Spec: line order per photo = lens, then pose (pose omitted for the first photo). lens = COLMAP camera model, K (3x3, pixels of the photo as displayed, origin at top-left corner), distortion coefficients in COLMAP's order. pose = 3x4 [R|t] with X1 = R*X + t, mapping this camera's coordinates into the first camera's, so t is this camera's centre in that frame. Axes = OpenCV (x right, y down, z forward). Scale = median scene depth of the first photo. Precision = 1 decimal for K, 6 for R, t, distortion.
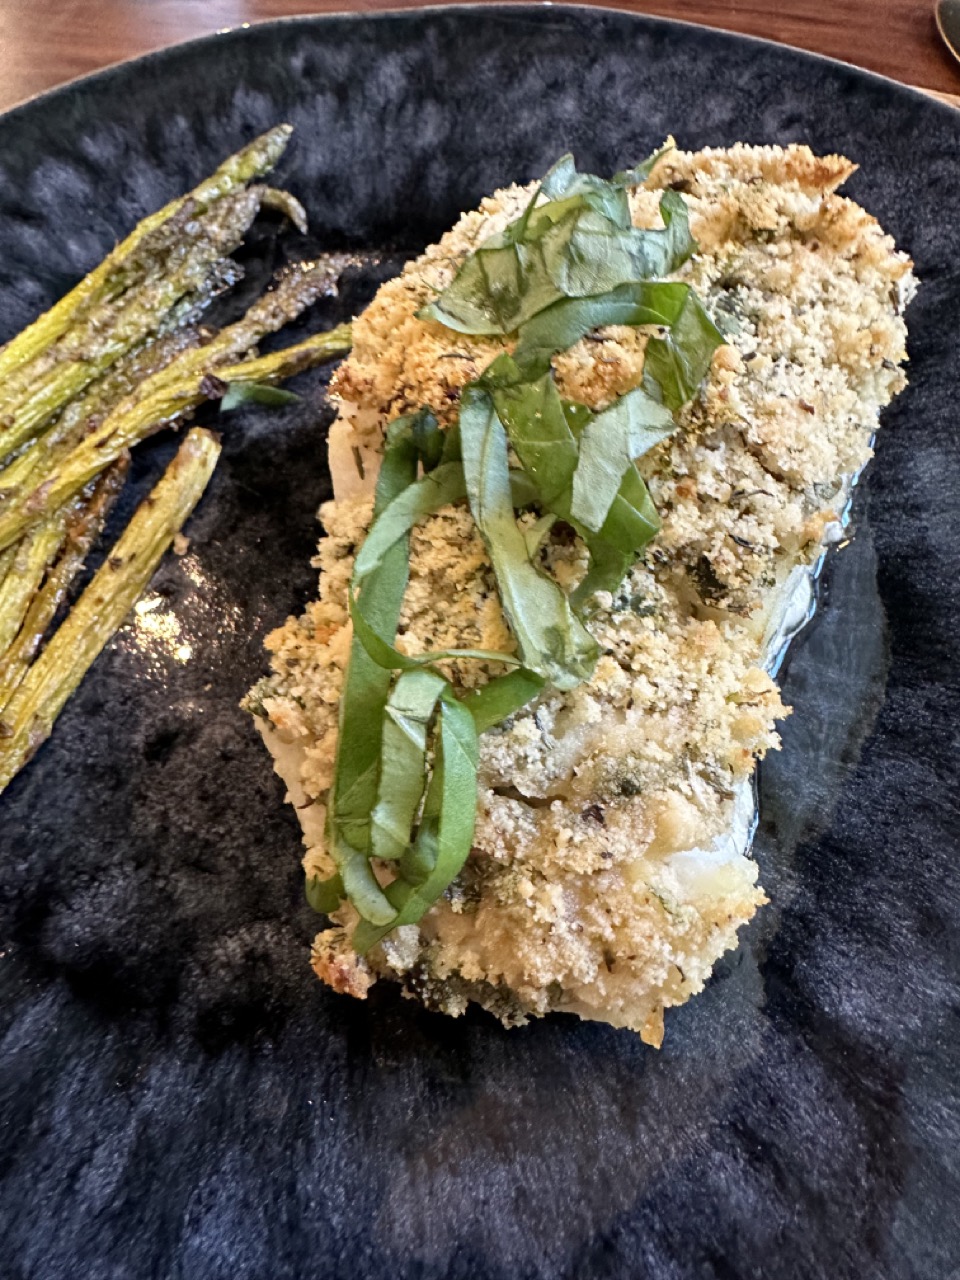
lens RADIAL K [[918.2, 0, 391.8], [0, 918.2, 596.8], [0, 0, 1]] dist [-0.007504, 0.001896]
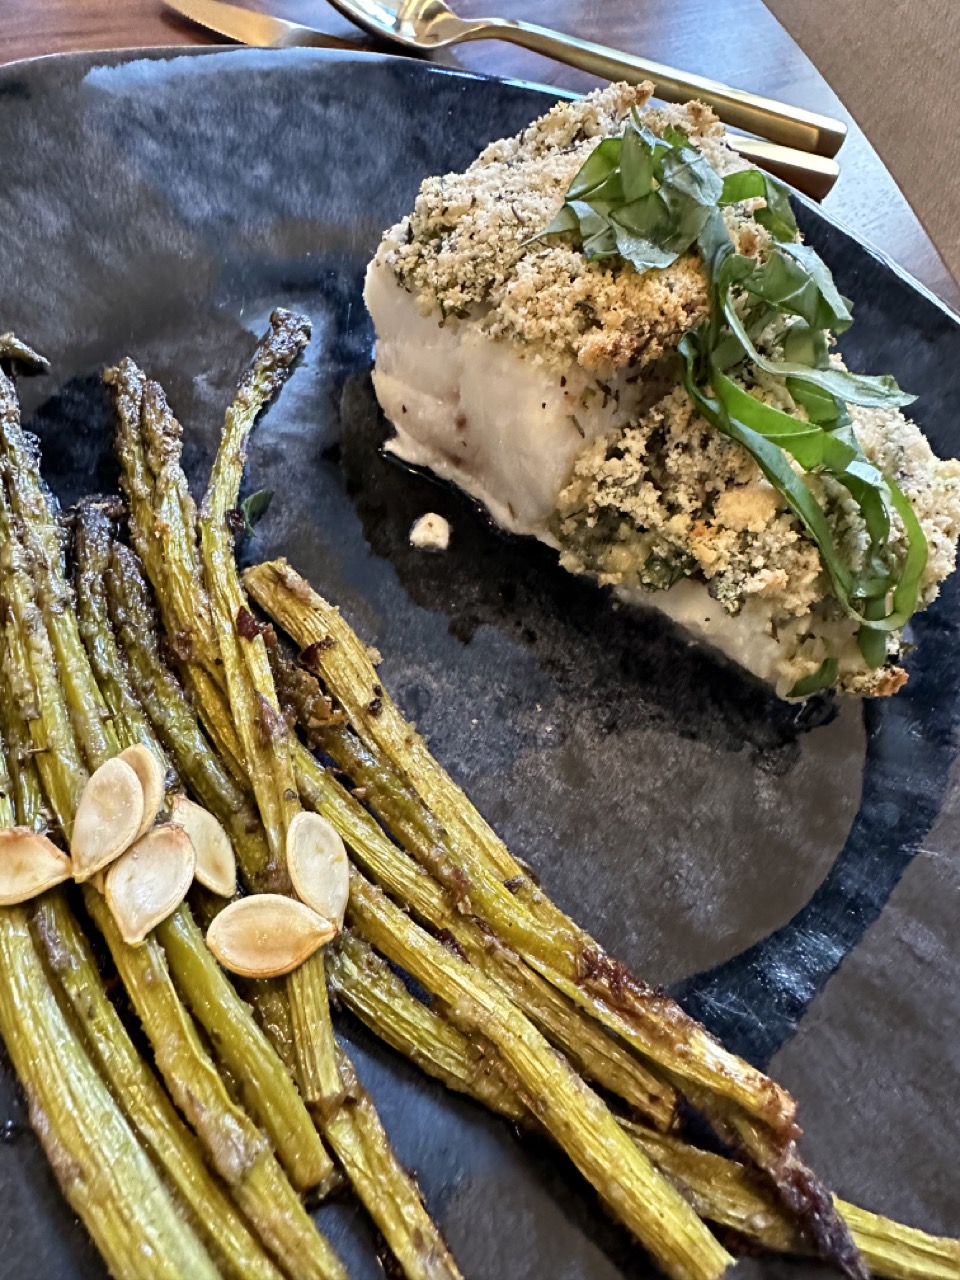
lens RADIAL K [[918.2, 0, 391.8], [0, 918.2, 596.8], [0, 0, 1]] dist [-0.007504, 0.001896]
pose [[0.431463, -0.600827, 0.672938, -1.181927], [0.599772, 0.748257, 0.283523, -0.513886], [-0.673879, 0.281280, 0.683205, 0.487898]]
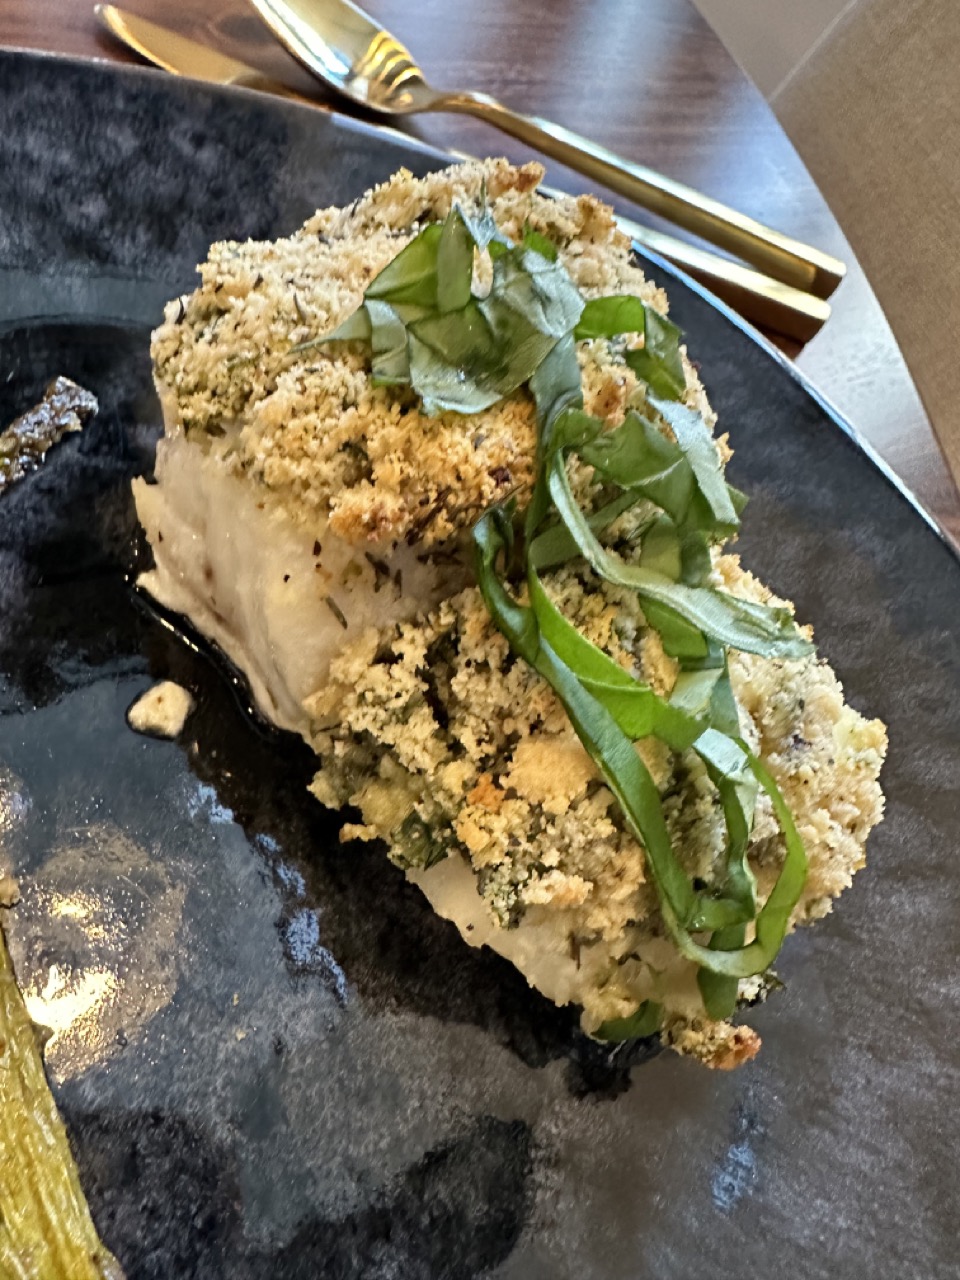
lens RADIAL K [[915.0, 0, 397.8], [0, 915.0, 599.1], [0, 0, 1]] dist [-0.003590, -0.000858]
pose [[0.508895, -0.483764, 0.712038, -0.653263], [0.478523, 0.846555, 0.233155, -0.360401], [-0.715571, 0.222075, 0.662300, 0.483205]]
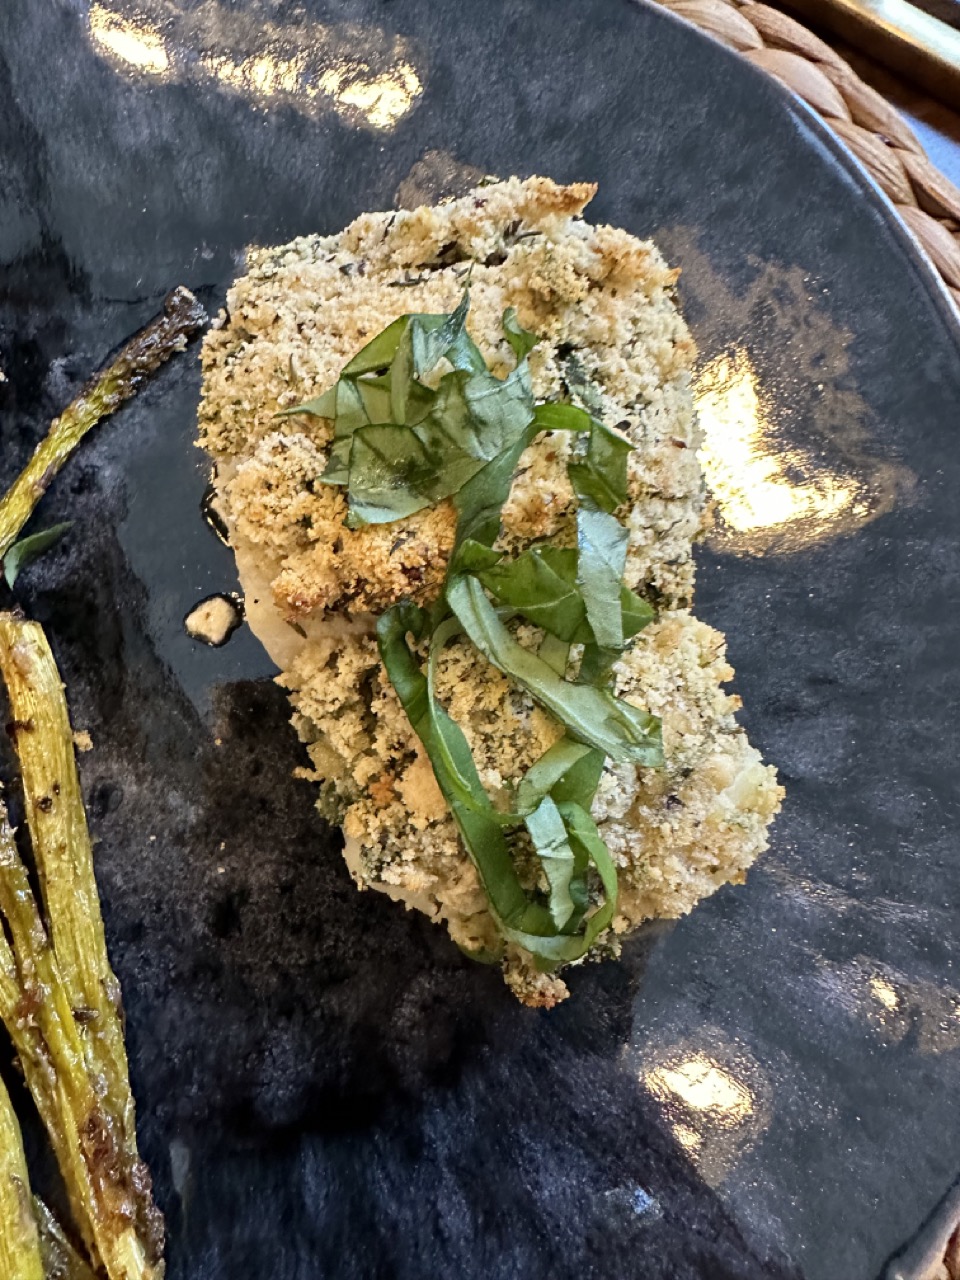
lens RADIAL K [[915.0, 0, 397.8], [0, 915.0, 599.1], [0, 0, 1]] dist [-0.003590, -0.000858]
pose [[0.761560, -0.569054, 0.310168, -0.279322], [0.430979, 0.802099, 0.413393, -0.614123], [-0.484028, -0.181148, 0.856097, 0.098139]]
